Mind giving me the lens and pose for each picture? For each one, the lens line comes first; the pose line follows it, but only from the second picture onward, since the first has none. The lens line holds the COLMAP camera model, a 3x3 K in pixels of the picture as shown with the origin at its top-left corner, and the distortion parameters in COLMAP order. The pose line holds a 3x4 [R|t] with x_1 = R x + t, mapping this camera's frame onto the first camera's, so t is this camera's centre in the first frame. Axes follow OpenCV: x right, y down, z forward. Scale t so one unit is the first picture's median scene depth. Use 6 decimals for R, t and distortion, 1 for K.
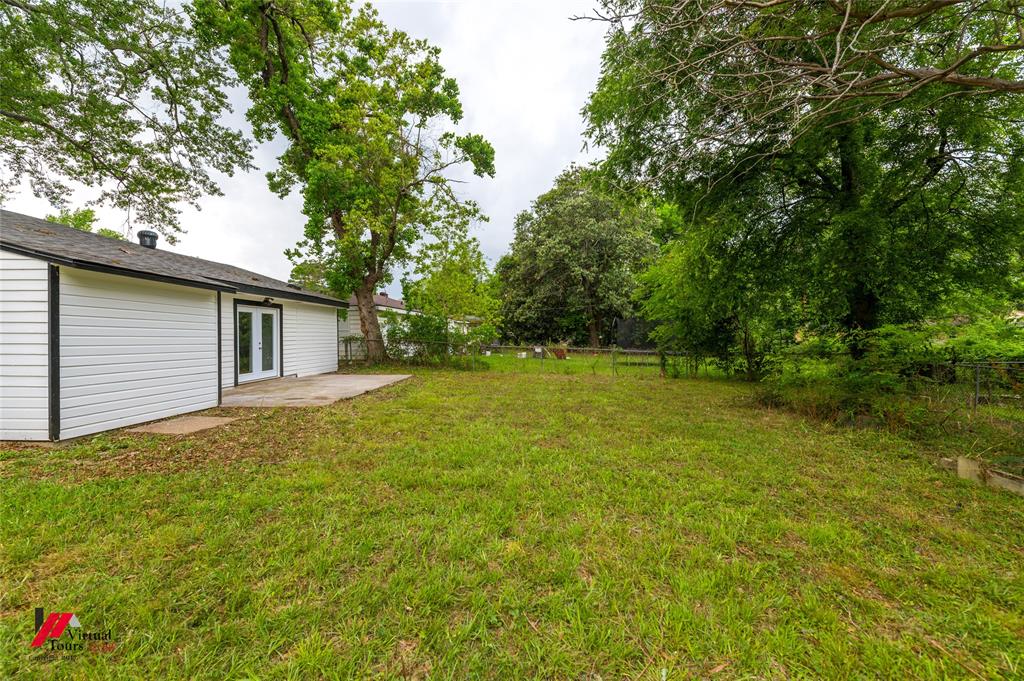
lens RADIAL K [[400.4, 0, 511.3], [0, 400.4, 343.1], [0, 0, 1]] dist [0.007020, -0.000222]
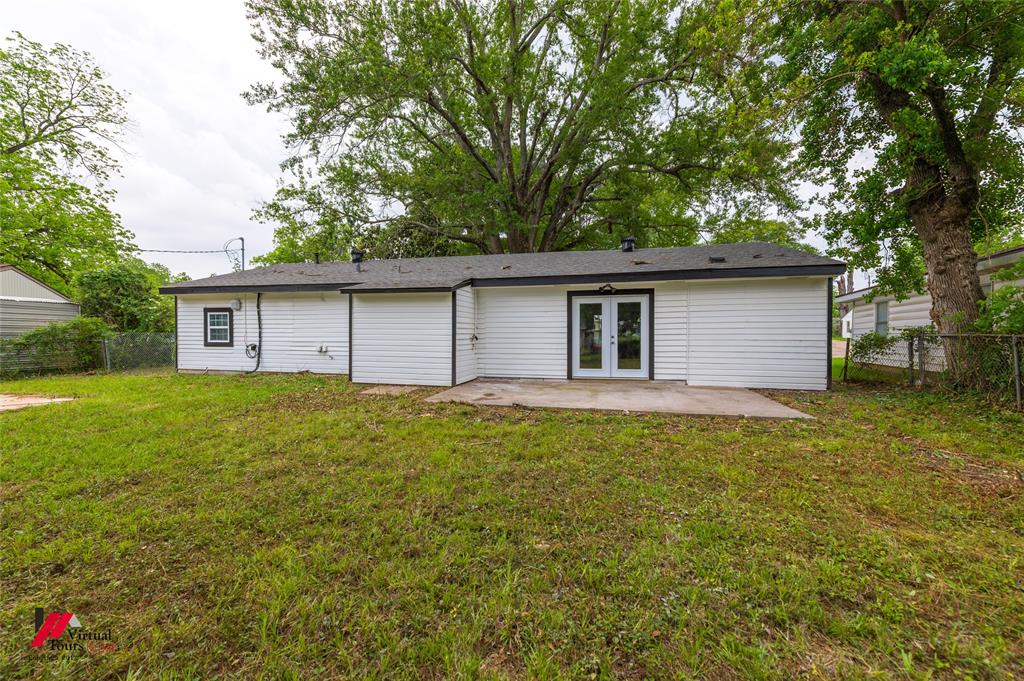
lens RADIAL K [[395.5, 0, 512.9], [0, 395.5, 335.4], [0, 0, 1]] dist [-0.000515, -0.000105]
pose [[-0.213061, 0.004073, -0.977030, 0.279540], [-0.012707, 0.999895, 0.006940, -0.006407], [0.976956, 0.013894, -0.212987, 1.004642]]
